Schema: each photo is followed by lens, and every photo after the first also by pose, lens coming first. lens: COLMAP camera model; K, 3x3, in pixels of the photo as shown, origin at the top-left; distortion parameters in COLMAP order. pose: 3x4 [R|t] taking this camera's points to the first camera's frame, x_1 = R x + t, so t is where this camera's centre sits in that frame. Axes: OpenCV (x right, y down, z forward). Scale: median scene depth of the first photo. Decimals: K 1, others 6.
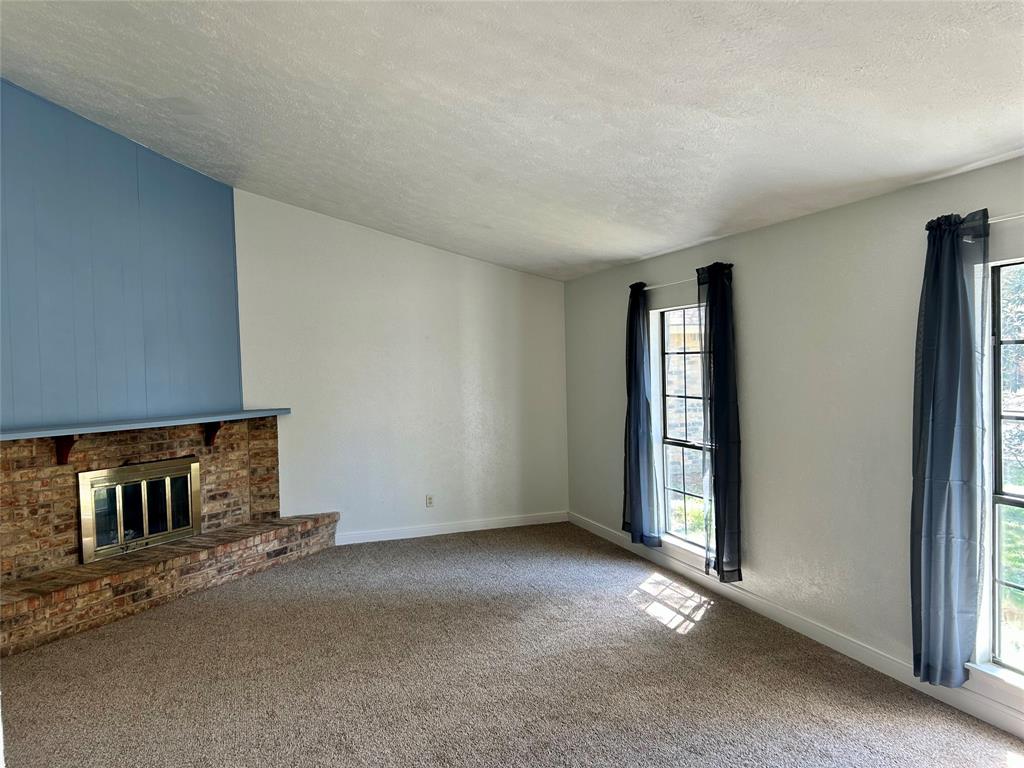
lens RADIAL K [[776.9, 0, 507.2], [0, 776.9, 379.7], [0, 0, 1]] dist [0.051636, -0.054321]
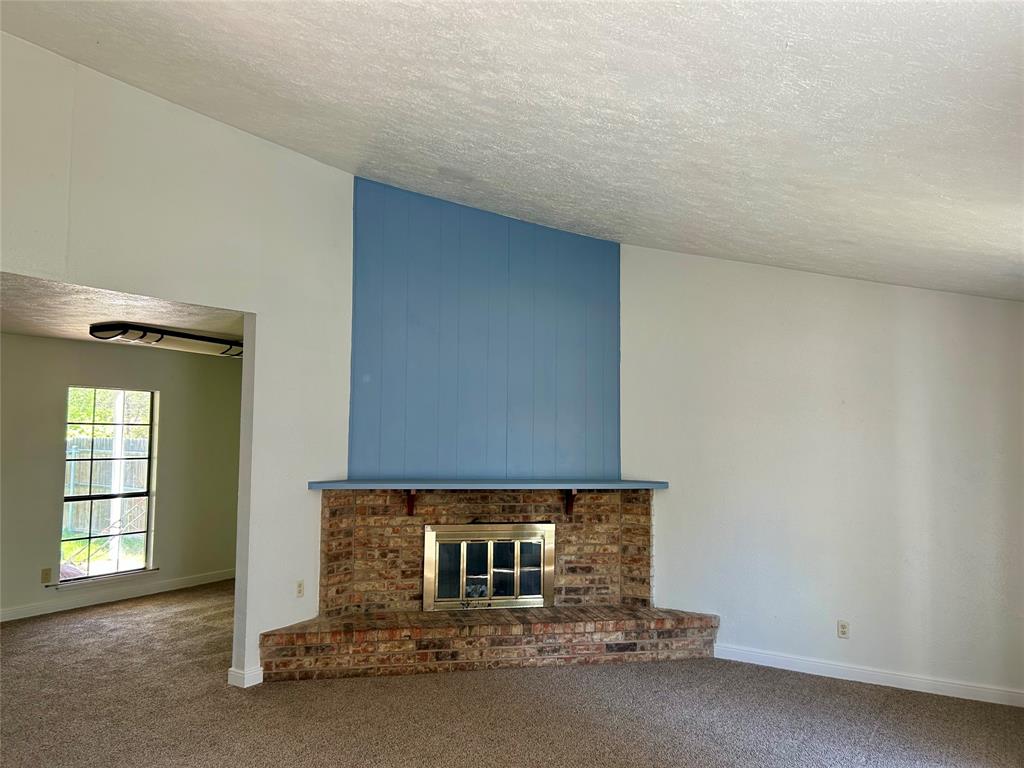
lens RADIAL K [[776.9, 0, 507.2], [0, 776.9, 379.7], [0, 0, 1]] dist [0.051636, -0.054321]
pose [[0.634557, -0.013851, -0.772752, 0.334418], [-0.044256, 0.997548, -0.054222, -0.026494], [0.771608, 0.068606, 0.632387, 0.360685]]
